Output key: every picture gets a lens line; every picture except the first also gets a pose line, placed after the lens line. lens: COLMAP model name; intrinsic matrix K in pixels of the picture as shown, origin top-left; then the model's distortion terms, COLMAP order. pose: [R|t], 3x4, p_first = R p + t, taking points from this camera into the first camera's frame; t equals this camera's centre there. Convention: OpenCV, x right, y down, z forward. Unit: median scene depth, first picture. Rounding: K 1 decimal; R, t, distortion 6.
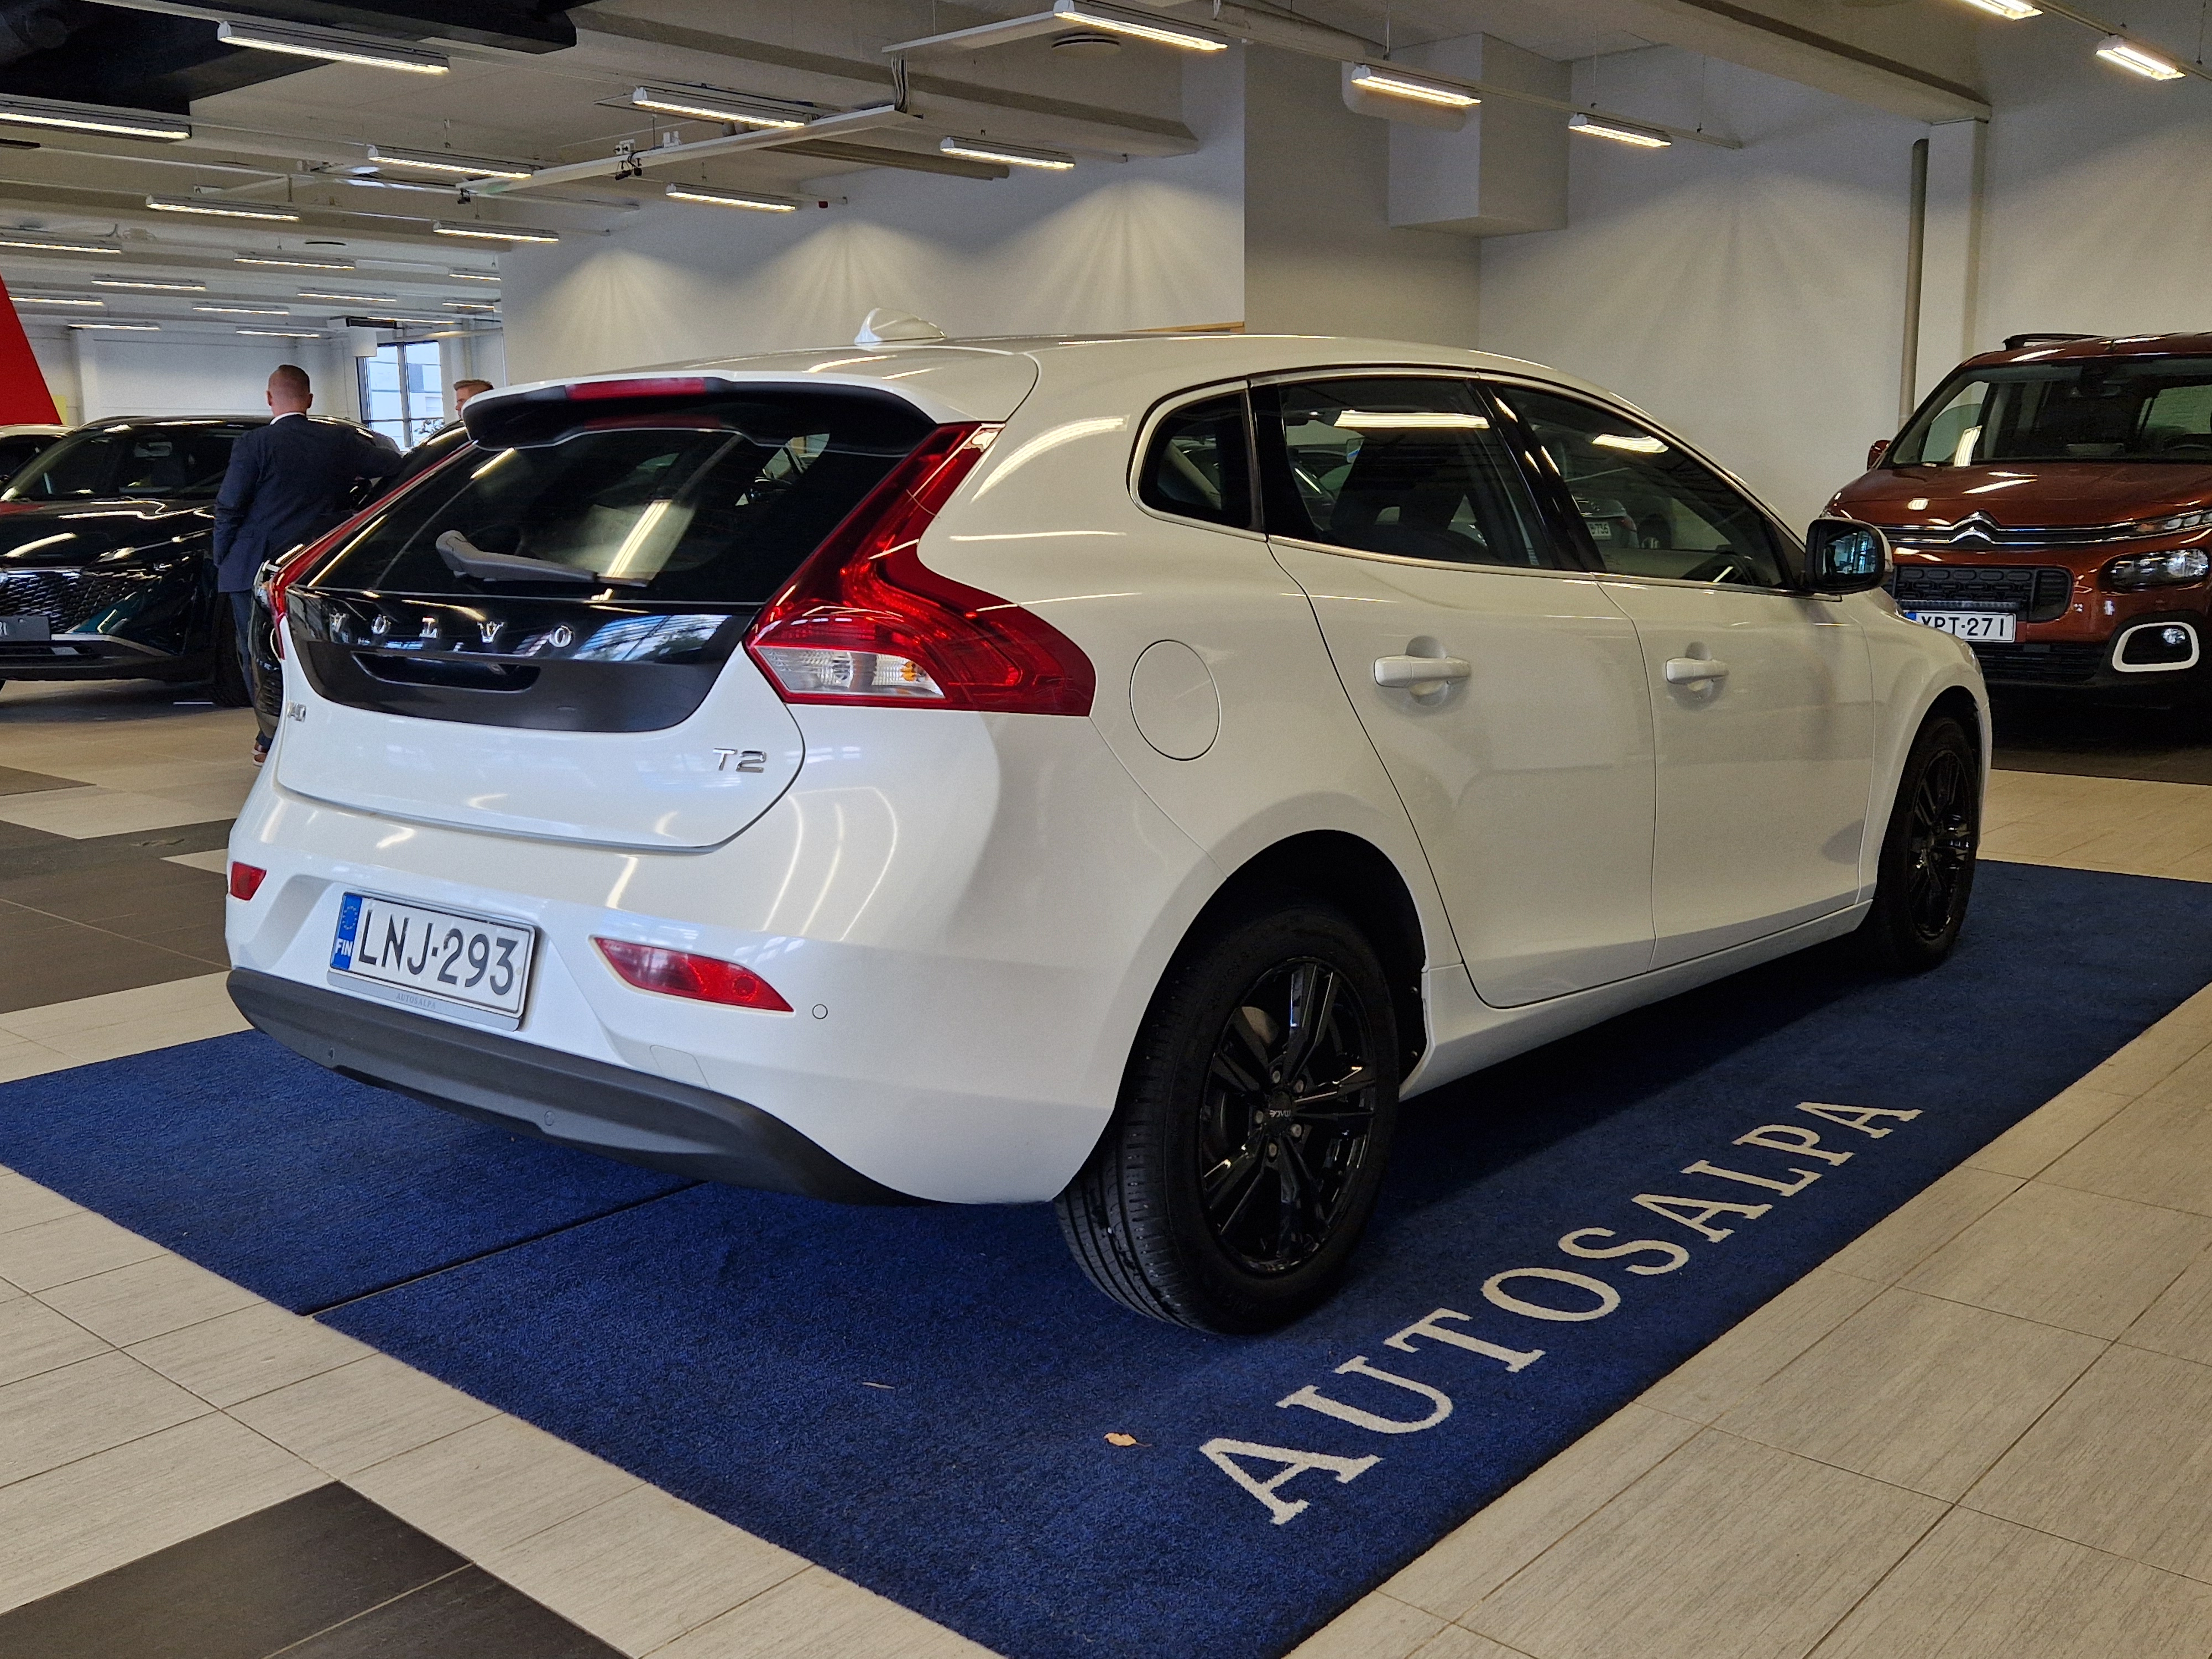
lens RADIAL K [[2077.9, 0, 1105.0], [0, 2077.9, 948.3], [0, 0, 1]] dist [0.073144, 0.002175]
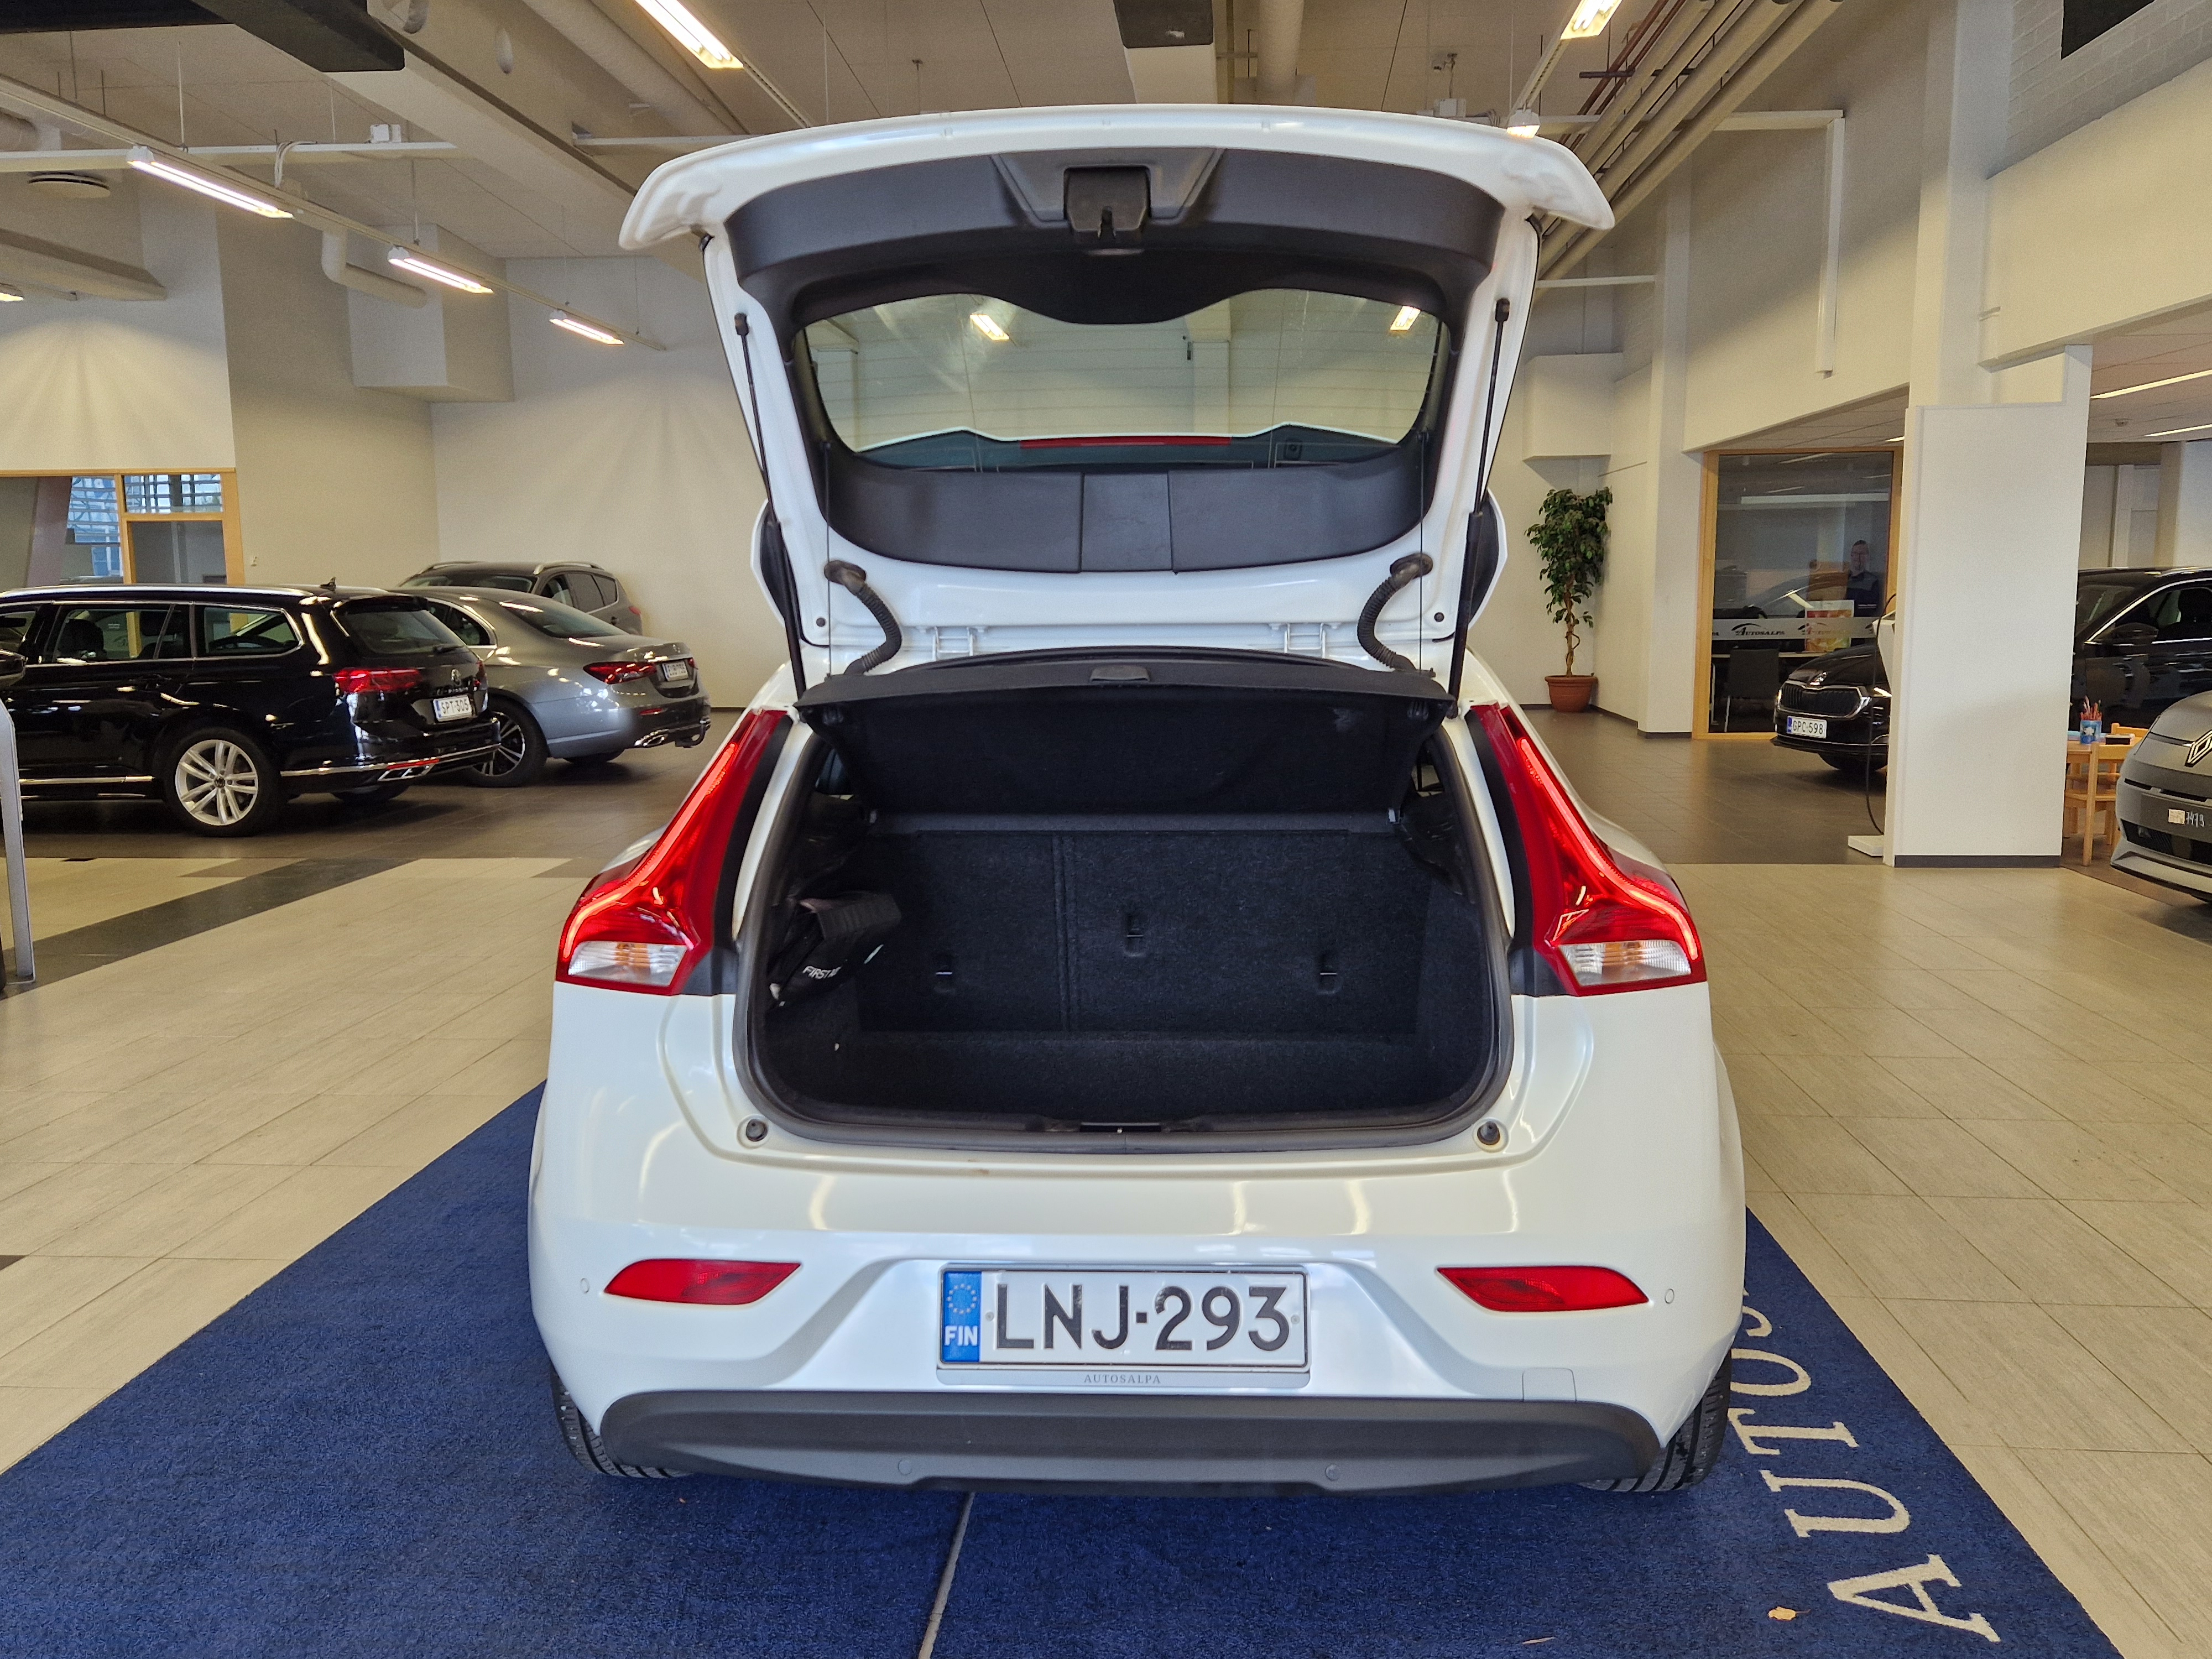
lens RADIAL K [[1754.3, 0, 1098.9], [0, 1754.3, 865.0], [0, 0, 1]] dist [0.052103, -0.053354]
pose [[0.788713, -0.087682, 0.608476, -0.769912], [0.127177, 0.991637, -0.021953, -0.173346], [-0.601463, 0.094699, 0.793268, 0.409792]]
